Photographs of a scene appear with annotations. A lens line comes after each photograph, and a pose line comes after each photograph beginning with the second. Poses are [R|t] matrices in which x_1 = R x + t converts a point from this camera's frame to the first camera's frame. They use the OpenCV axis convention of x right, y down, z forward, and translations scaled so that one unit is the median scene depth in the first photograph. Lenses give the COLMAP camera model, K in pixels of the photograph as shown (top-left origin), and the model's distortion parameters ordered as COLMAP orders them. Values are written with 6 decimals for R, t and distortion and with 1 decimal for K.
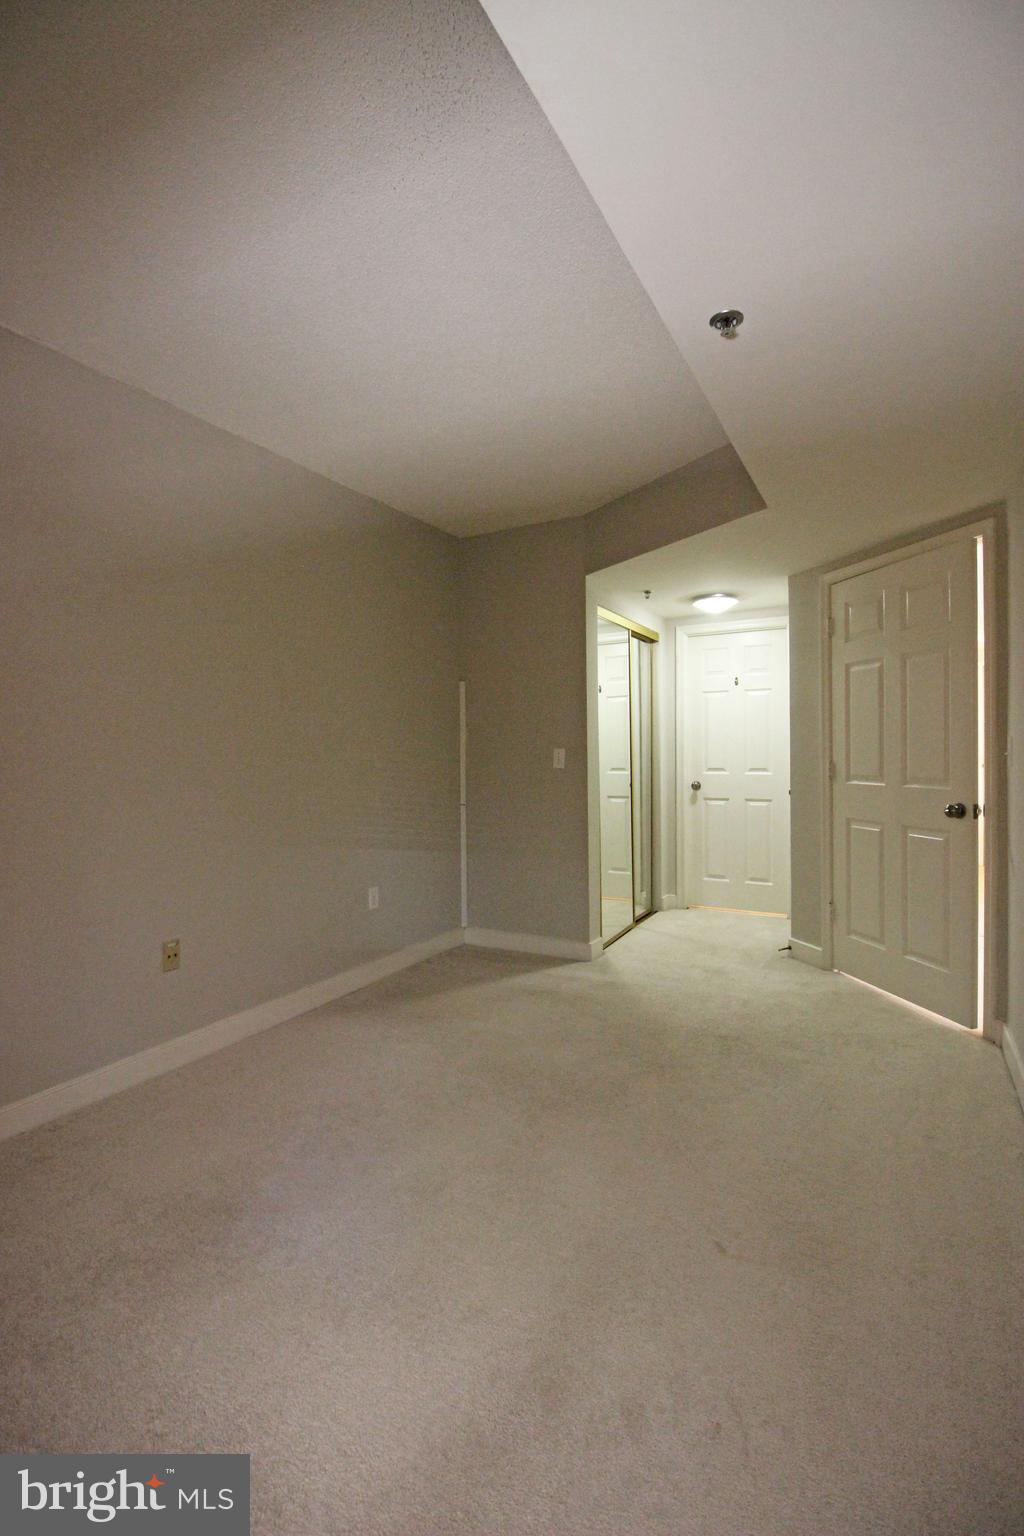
lens RADIAL K [[716.9, 0, 520.6], [0, 716.9, 767.7], [0, 0, 1]] dist [-0.001061, 0.000155]
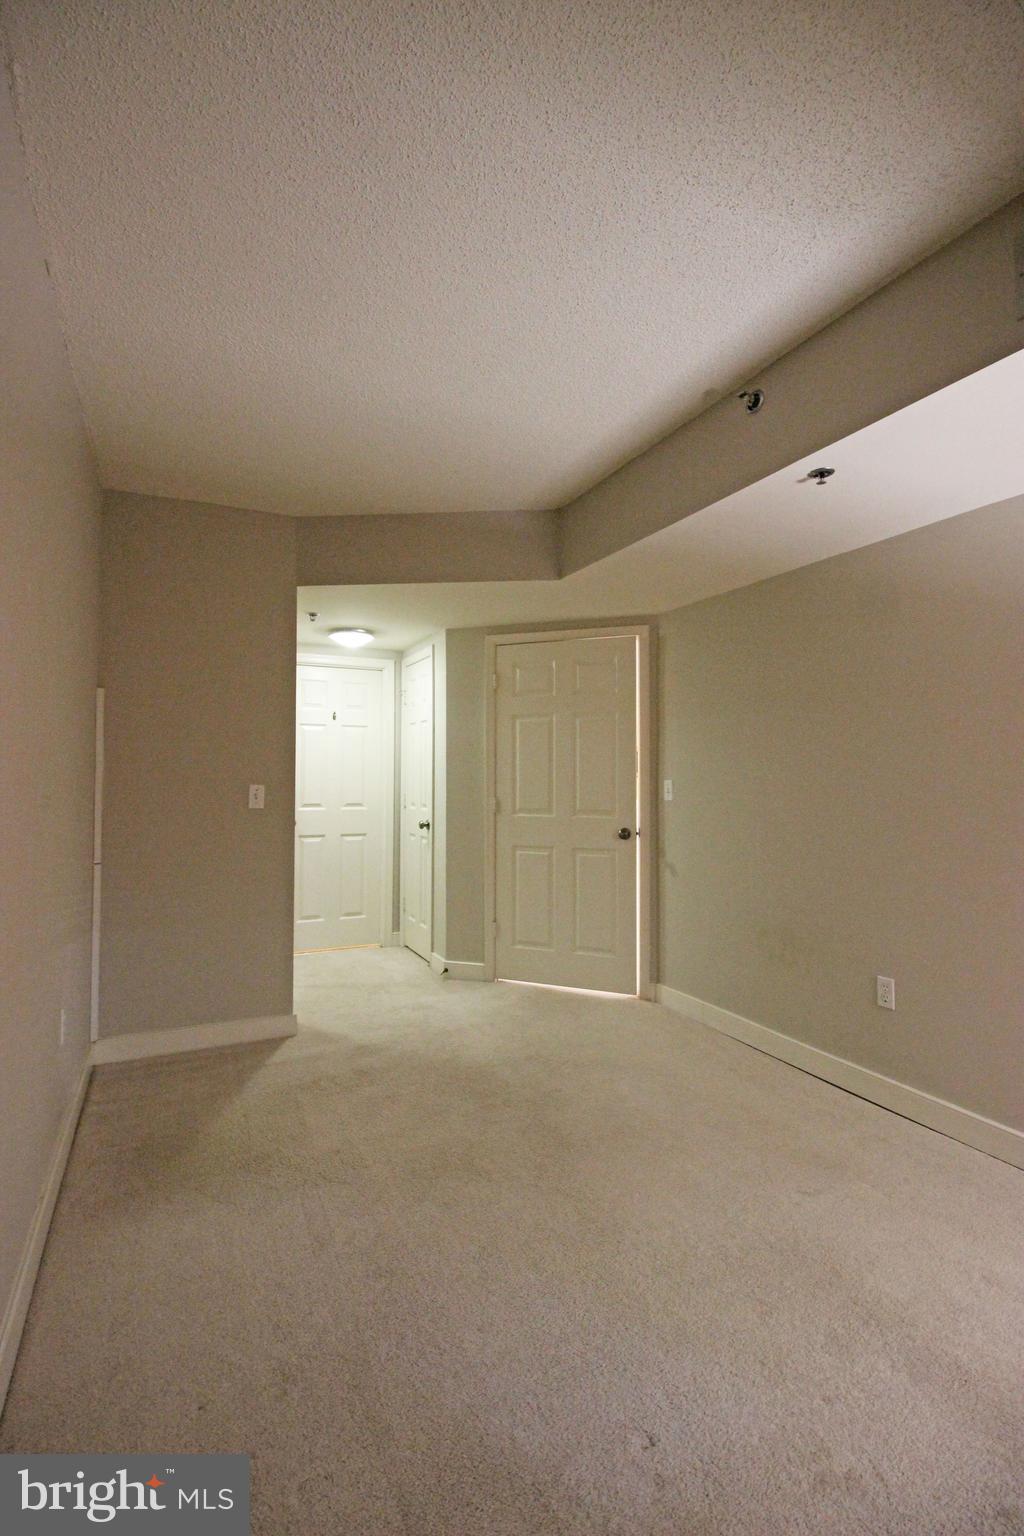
lens RADIAL K [[716.9, 0, 513.9], [0, 716.9, 765.7], [0, 0, 1]] dist [-0.001061, 0.000155]
pose [[0.578306, 0.025061, 0.815435, -0.487721], [0.010778, 0.999206, -0.038352, -0.014707], [-0.815748, 0.030968, 0.577577, 0.305727]]
